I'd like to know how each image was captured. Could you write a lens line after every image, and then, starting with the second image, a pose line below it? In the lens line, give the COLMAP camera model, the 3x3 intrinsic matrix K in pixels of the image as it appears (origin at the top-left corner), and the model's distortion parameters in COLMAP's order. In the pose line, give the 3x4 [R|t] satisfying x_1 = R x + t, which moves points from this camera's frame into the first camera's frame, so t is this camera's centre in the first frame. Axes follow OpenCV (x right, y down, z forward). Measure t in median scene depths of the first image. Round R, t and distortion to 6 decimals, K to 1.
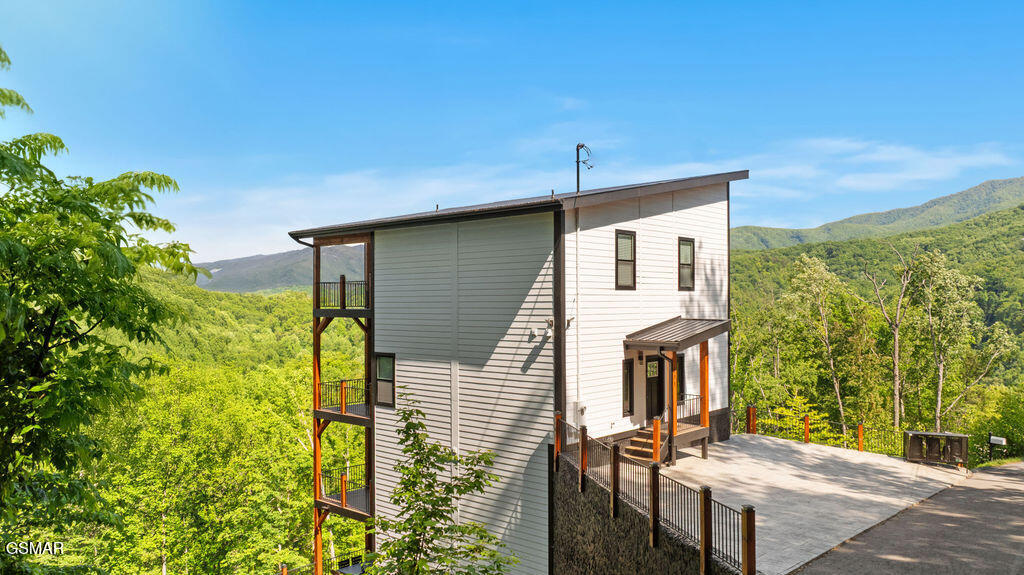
lens RADIAL K [[748.9, 0, 527.2], [0, 748.9, 290.5], [0, 0, 1]] dist [0.001658, 0.007727]
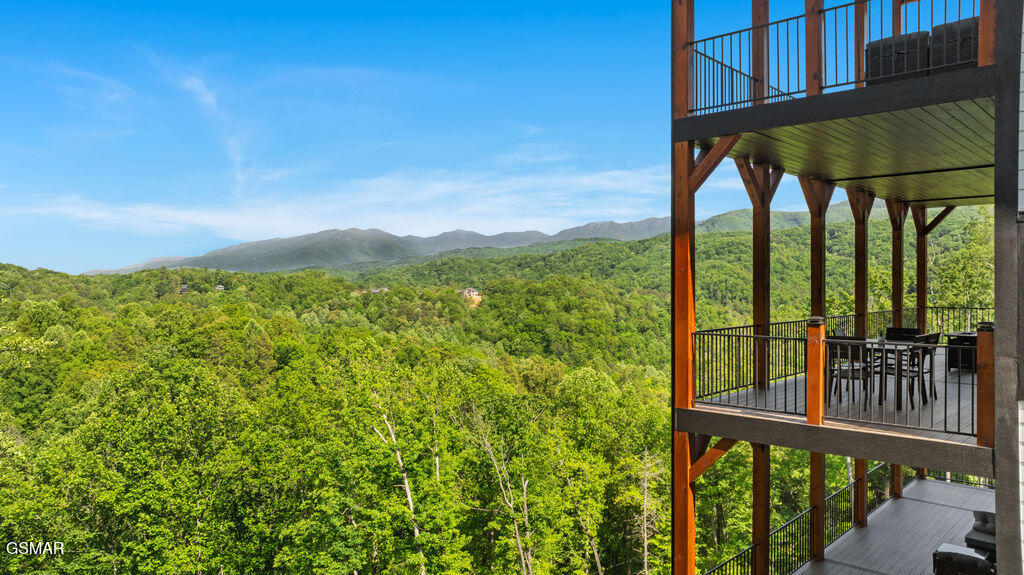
lens RADIAL K [[730.5, 0, 507.3], [0, 730.5, 268.8], [0, 0, 1]] dist [-0.006098, -0.004725]
pose [[0.999364, -0.002109, -0.035606, -0.146718], [0.001955, 0.999989, -0.004353, 0.042282], [0.035614, 0.004281, 0.999356, 0.270372]]
